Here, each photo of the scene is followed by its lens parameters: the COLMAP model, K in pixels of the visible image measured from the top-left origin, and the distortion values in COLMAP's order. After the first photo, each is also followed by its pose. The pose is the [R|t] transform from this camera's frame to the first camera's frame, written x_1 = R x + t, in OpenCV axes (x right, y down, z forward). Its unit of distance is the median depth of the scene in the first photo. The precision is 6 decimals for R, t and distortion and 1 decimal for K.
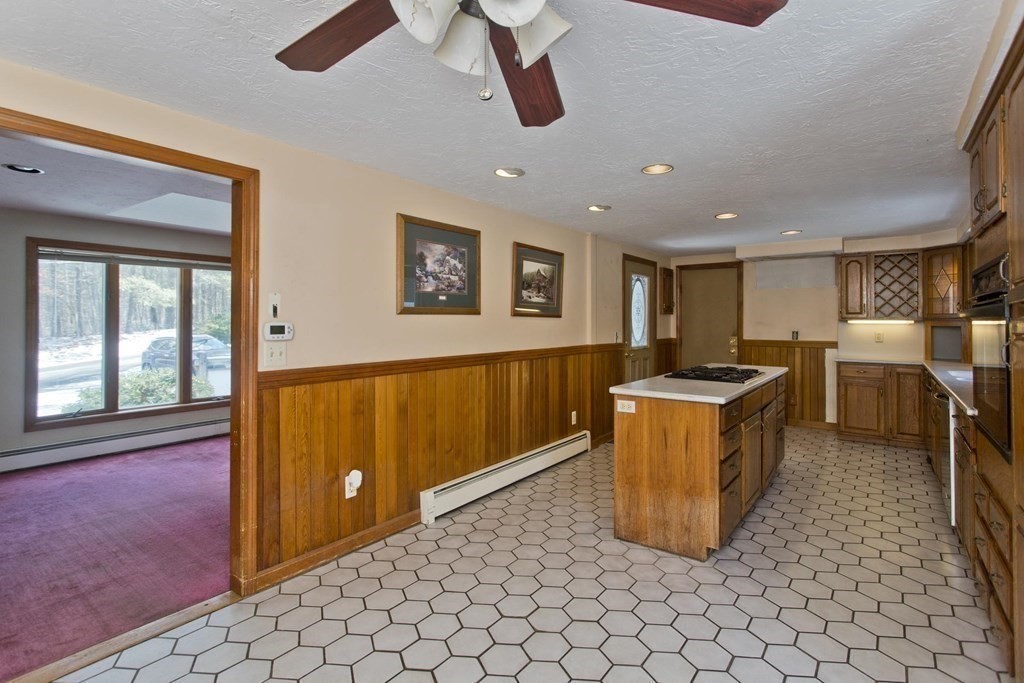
lens RADIAL K [[496.5, 0, 535.9], [0, 496.5, 312.7], [0, 0, 1]] dist [0.002448, 0.001197]
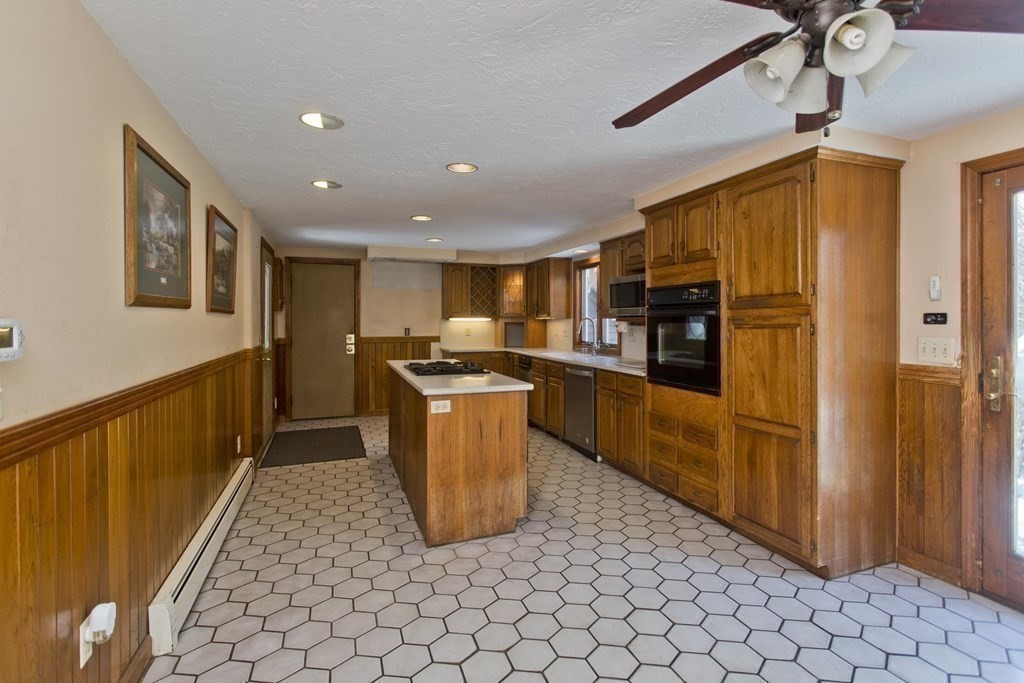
lens RADIAL K [[496.5, 0, 539.7], [0, 496.5, 318.0], [0, 0, 1]] dist [0.002448, 0.001197]
pose [[0.540750, 0.001866, 0.841181, -0.530205], [-0.013854, 0.999882, 0.006688, 0.007085], [-0.841069, -0.015270, 0.540712, 0.321599]]
